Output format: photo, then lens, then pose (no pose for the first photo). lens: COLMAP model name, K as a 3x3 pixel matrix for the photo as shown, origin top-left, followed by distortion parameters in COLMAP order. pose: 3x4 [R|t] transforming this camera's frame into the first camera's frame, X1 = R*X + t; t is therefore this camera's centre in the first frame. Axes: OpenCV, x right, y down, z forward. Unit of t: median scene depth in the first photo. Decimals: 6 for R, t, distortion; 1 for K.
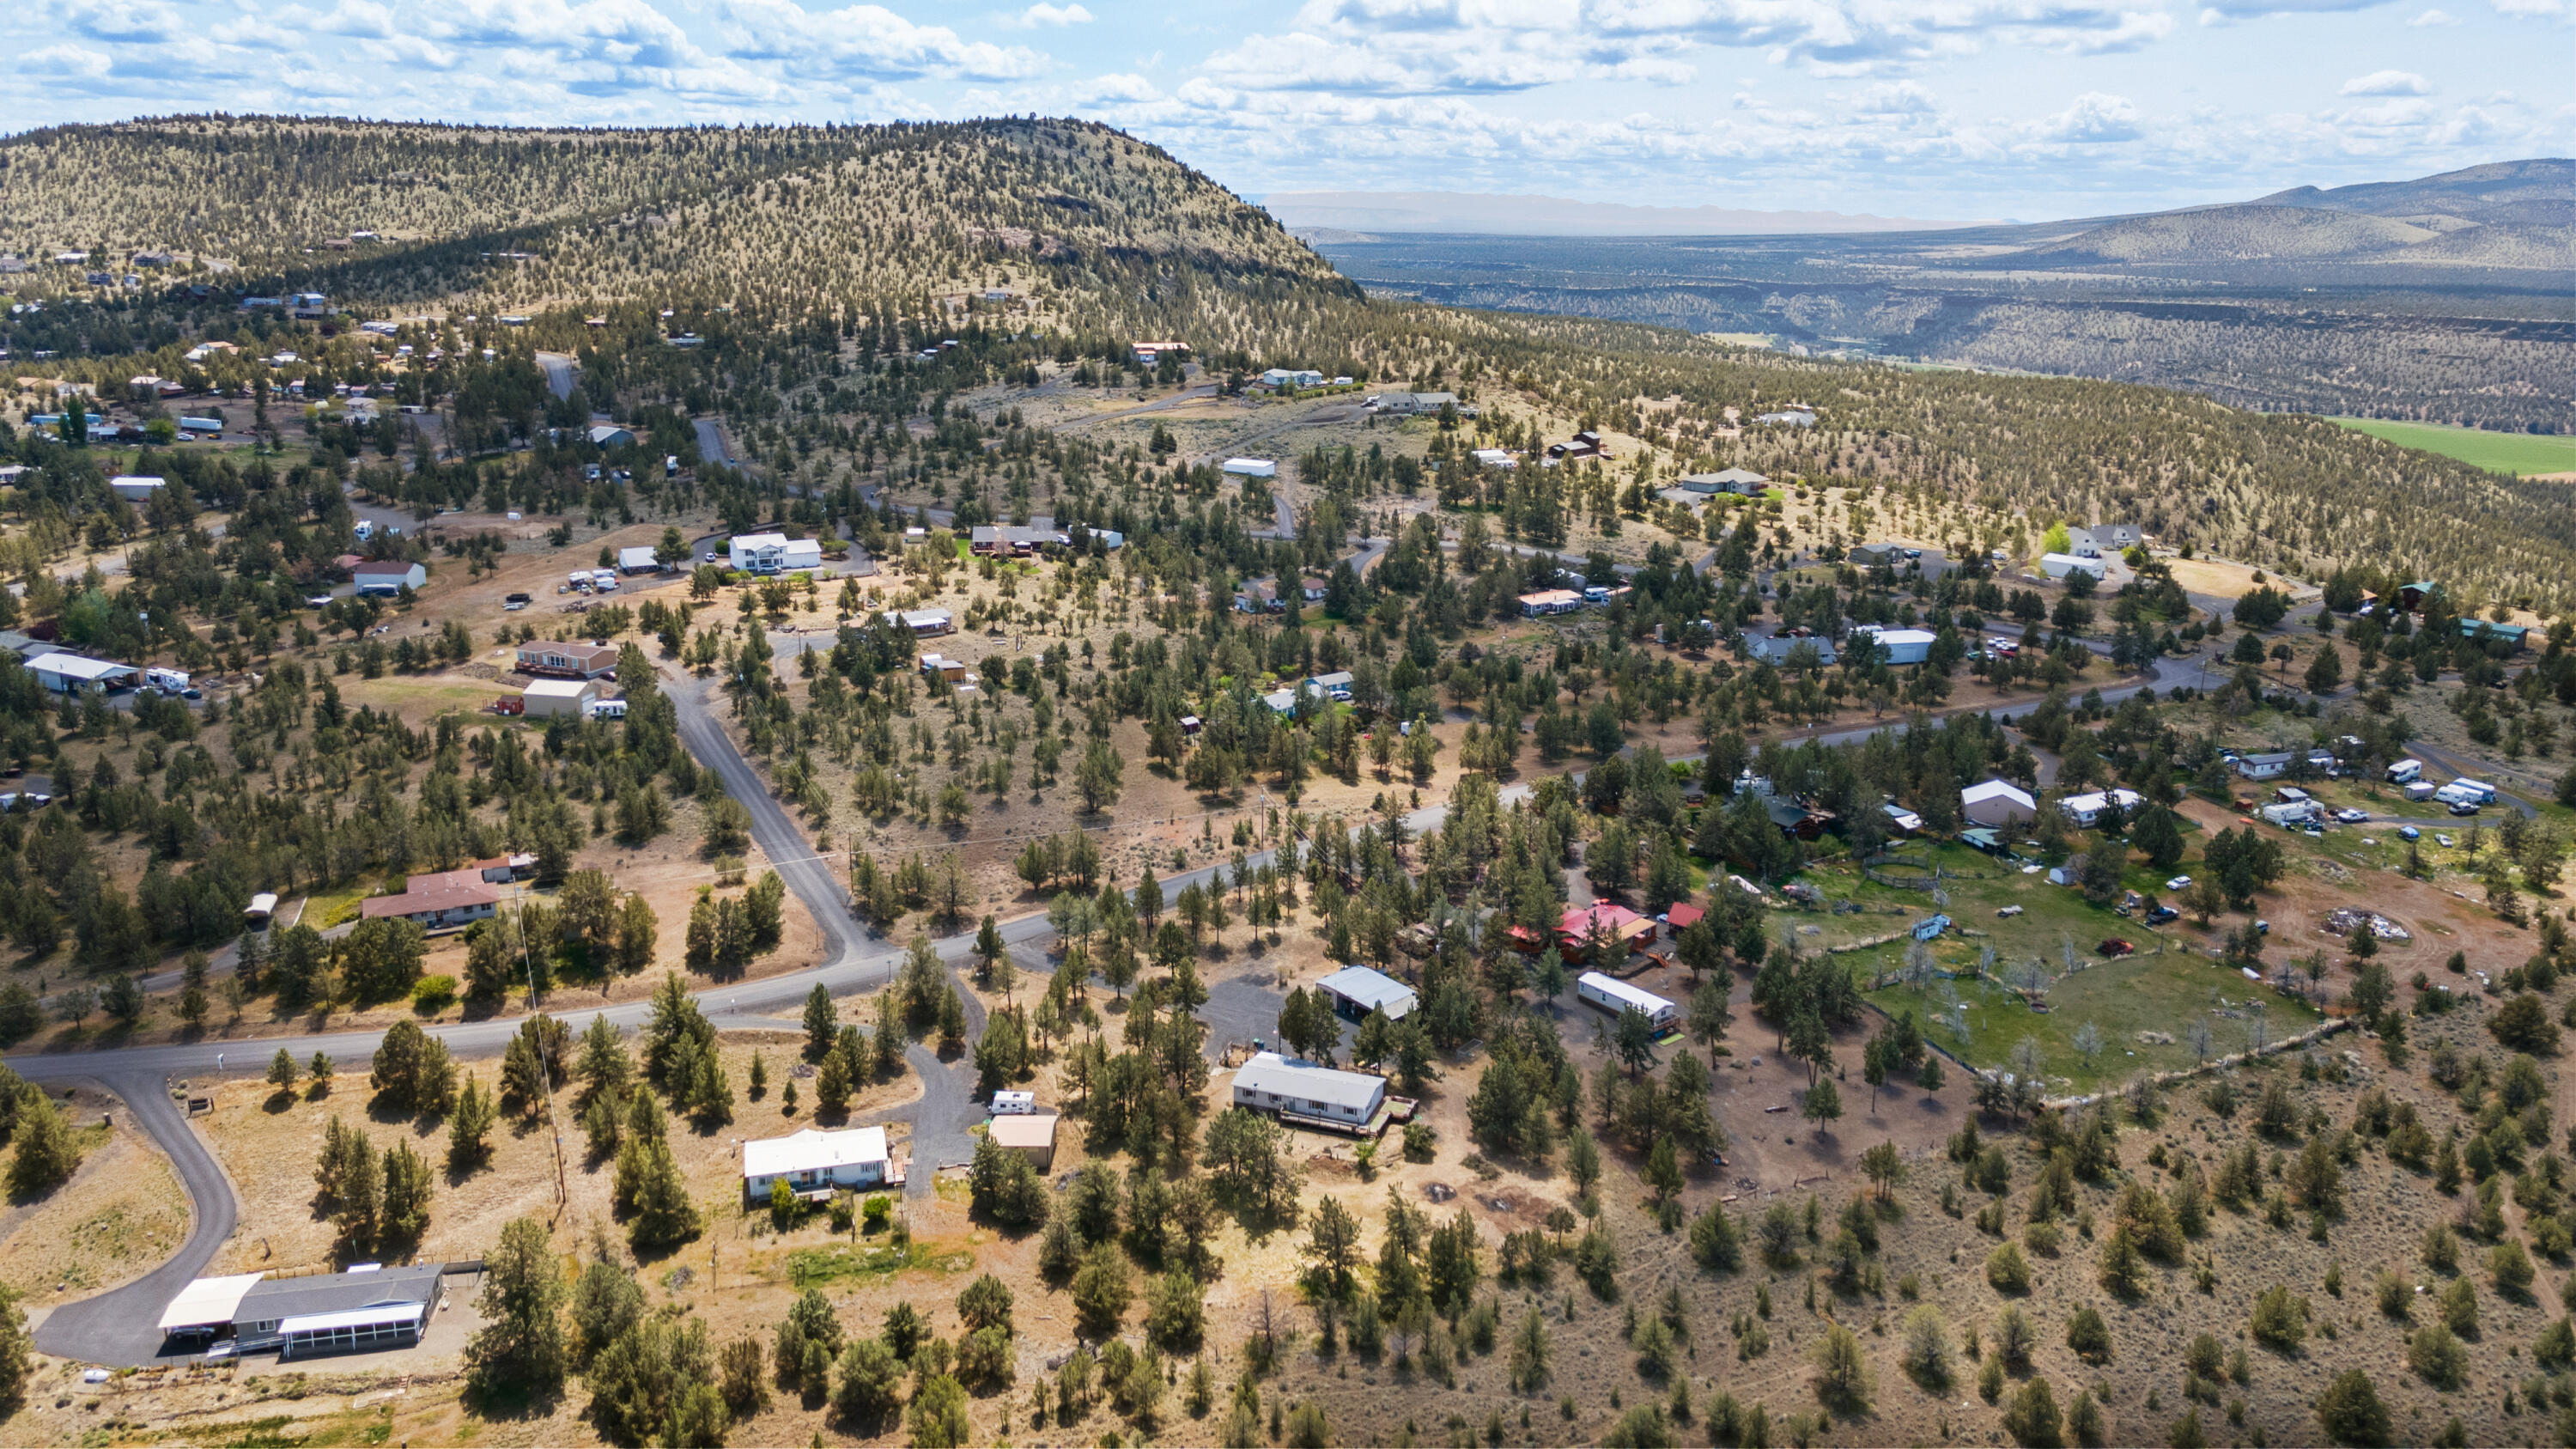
lens RADIAL K [[1914.5, 0, 1288.0], [0, 1914.5, 724.5], [0, 0, 1]] dist [0.067563, -0.005335]
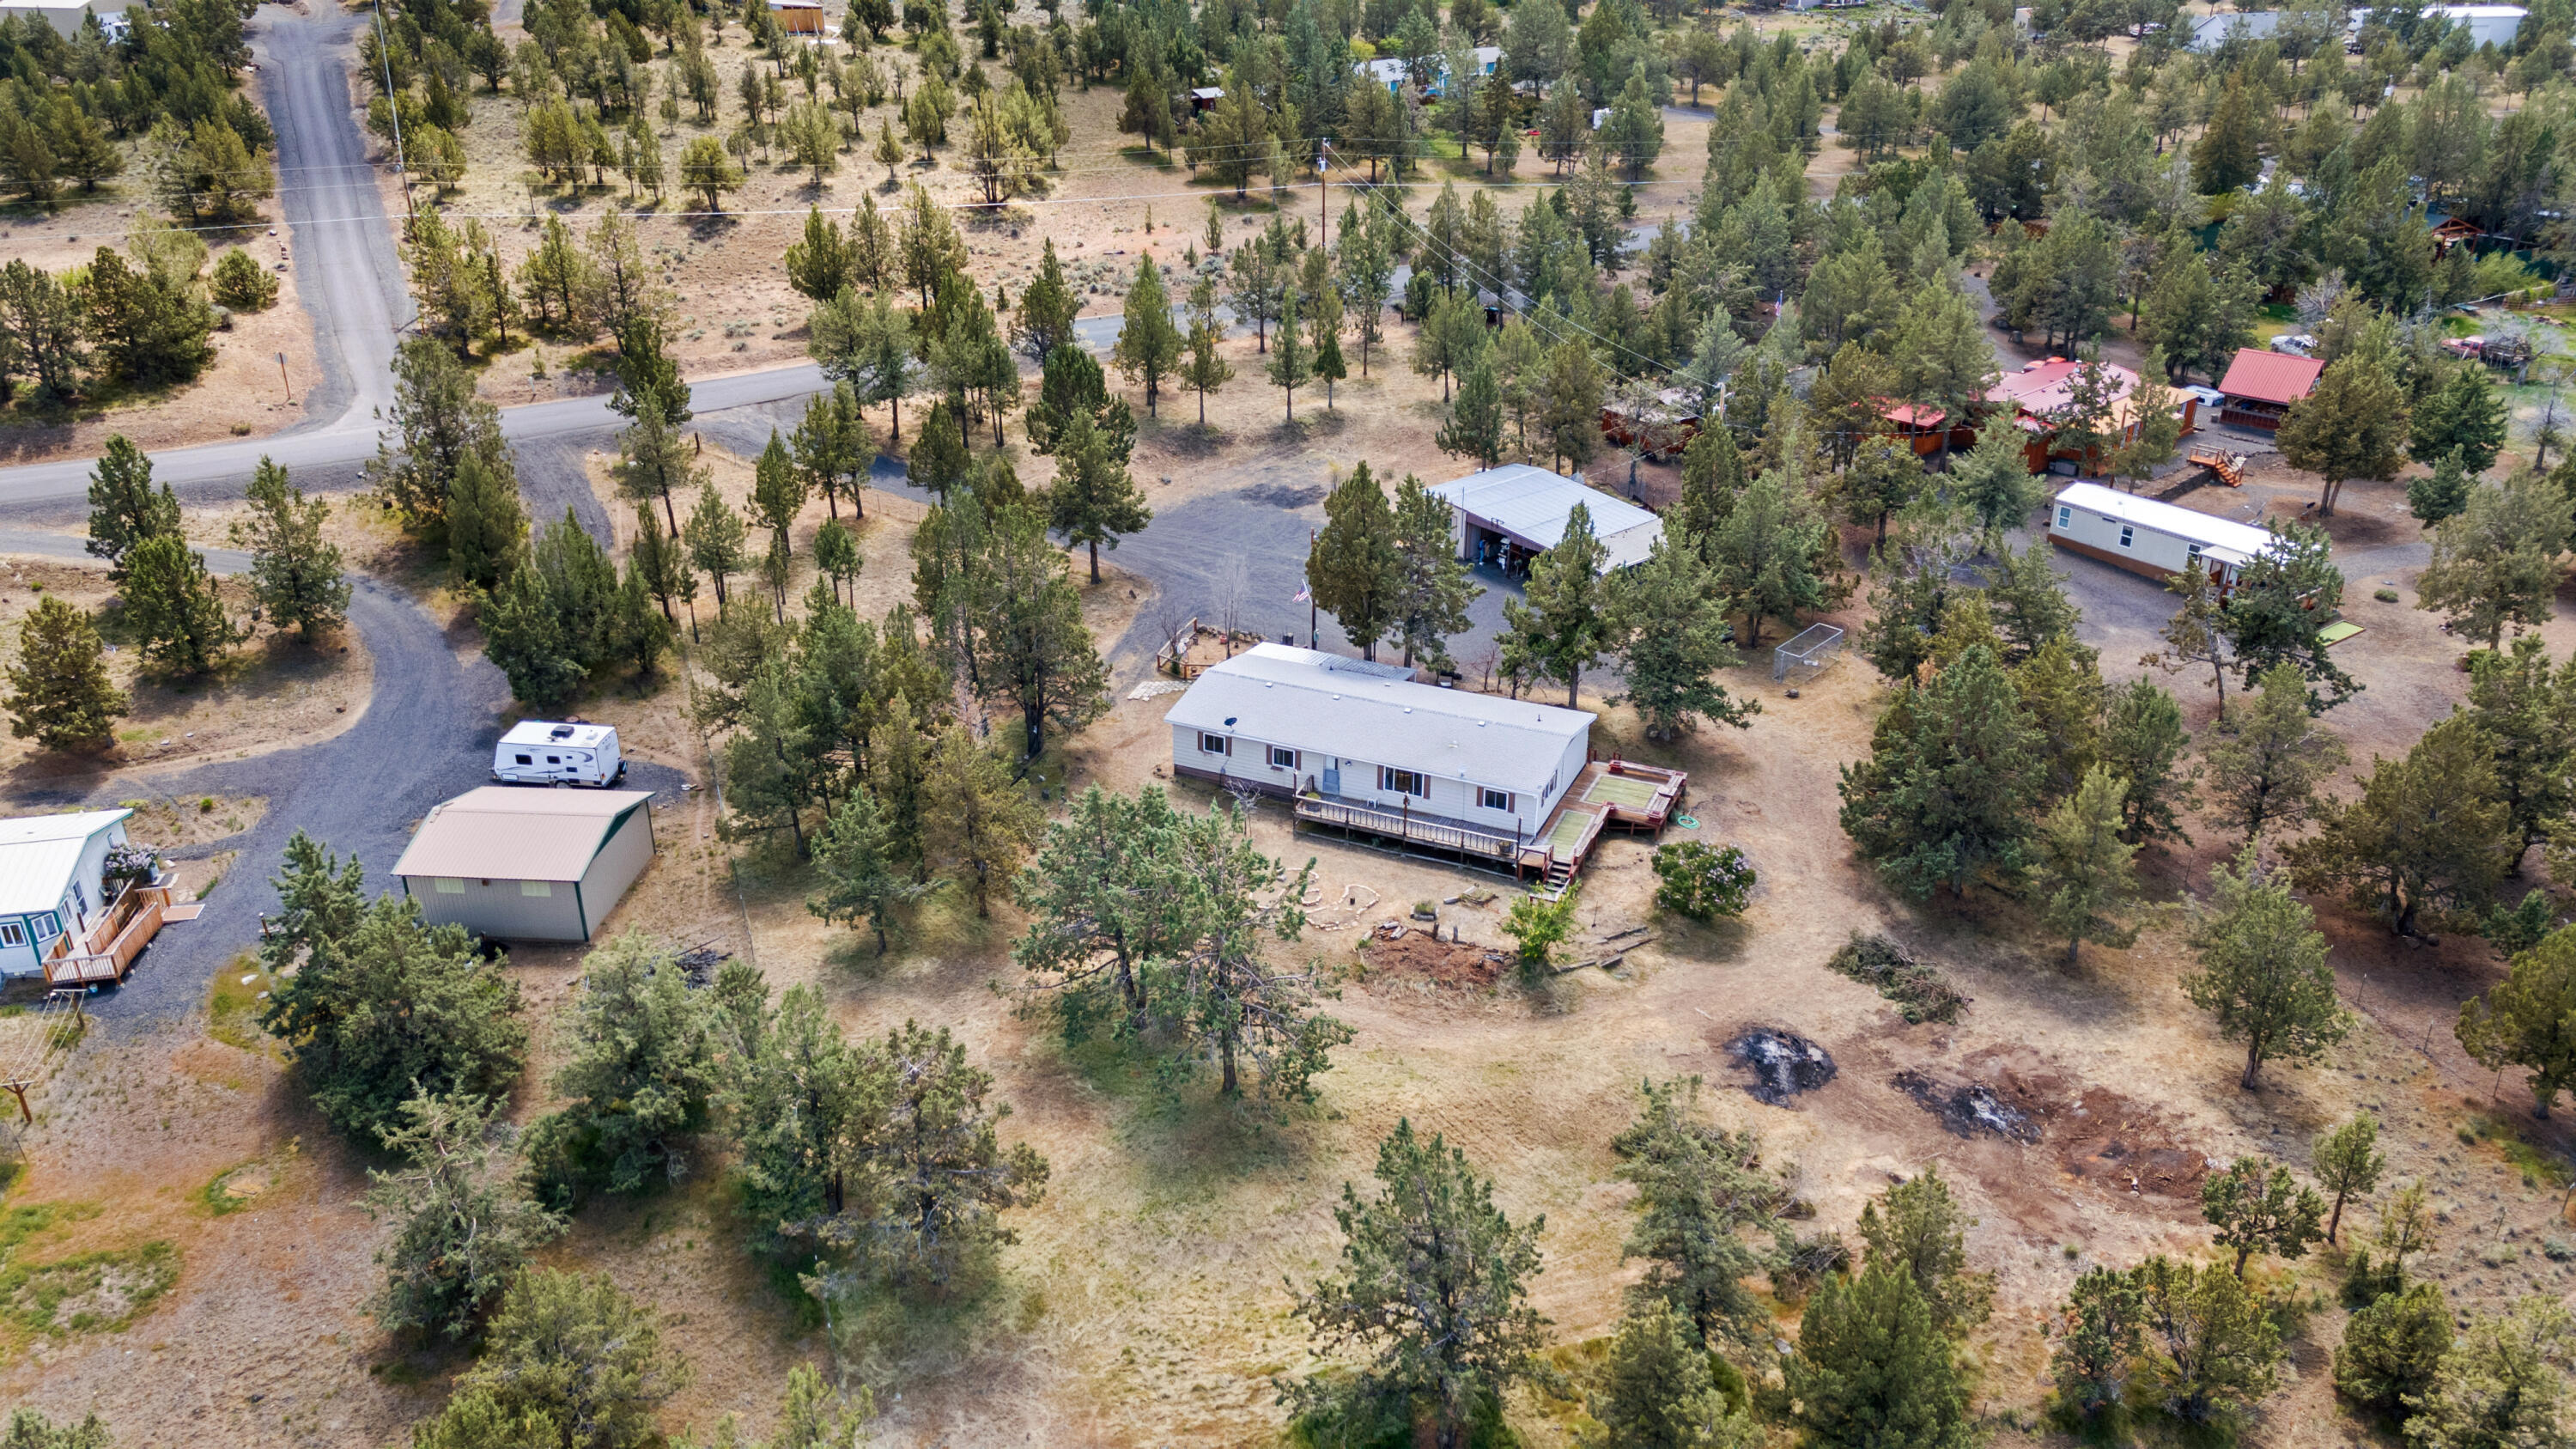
lens RADIAL K [[1914.5, 0, 1288.0], [0, 1914.5, 724.5], [0, 0, 1]] dist [0.067563, -0.005335]
pose [[0.997644, 0.021993, -0.064986, 0.016210], [-0.010765, 0.985674, 0.168315, 0.122910], [0.067757, -0.167219, 0.983589, 0.623055]]
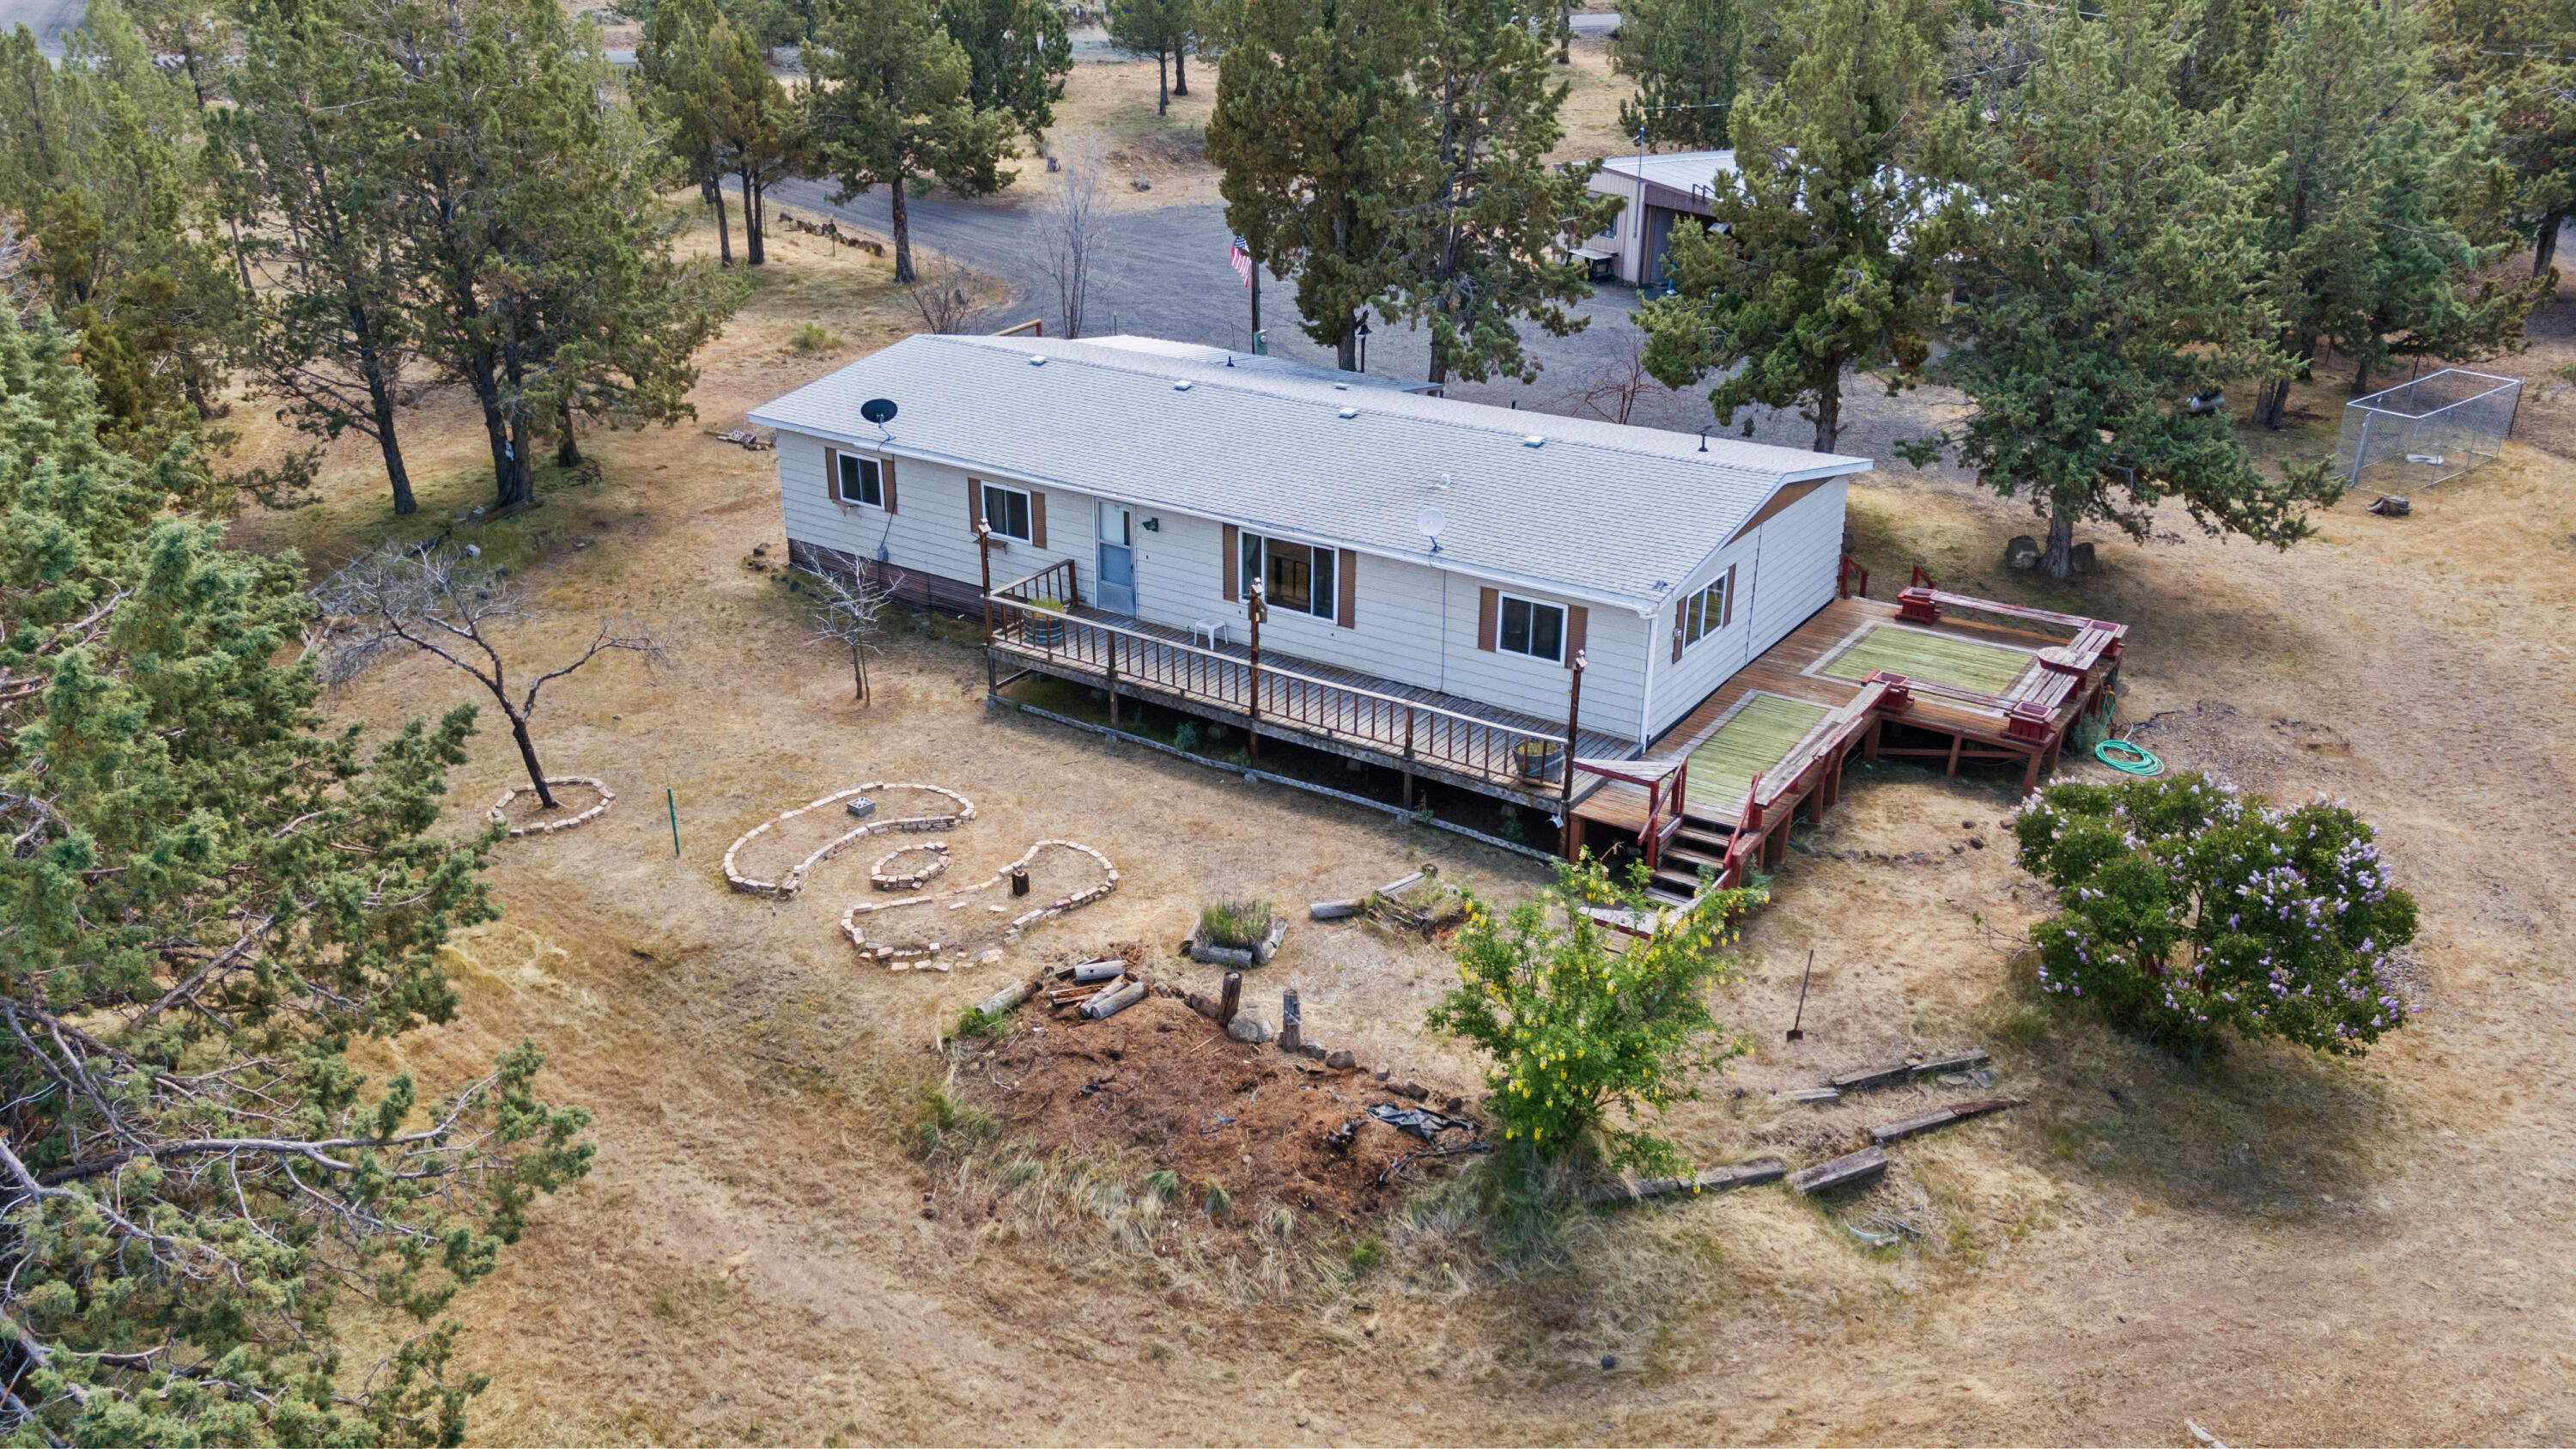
lens RADIAL K [[1914.5, 0, 1288.0], [0, 1914.5, 724.5], [0, 0, 1]] dist [0.067563, -0.005335]
pose [[0.971700, 0.088863, -0.218867, 0.041599], [-0.057993, 0.987929, 0.143643, 0.180930], [0.228990, -0.126885, 0.965124, 0.836409]]
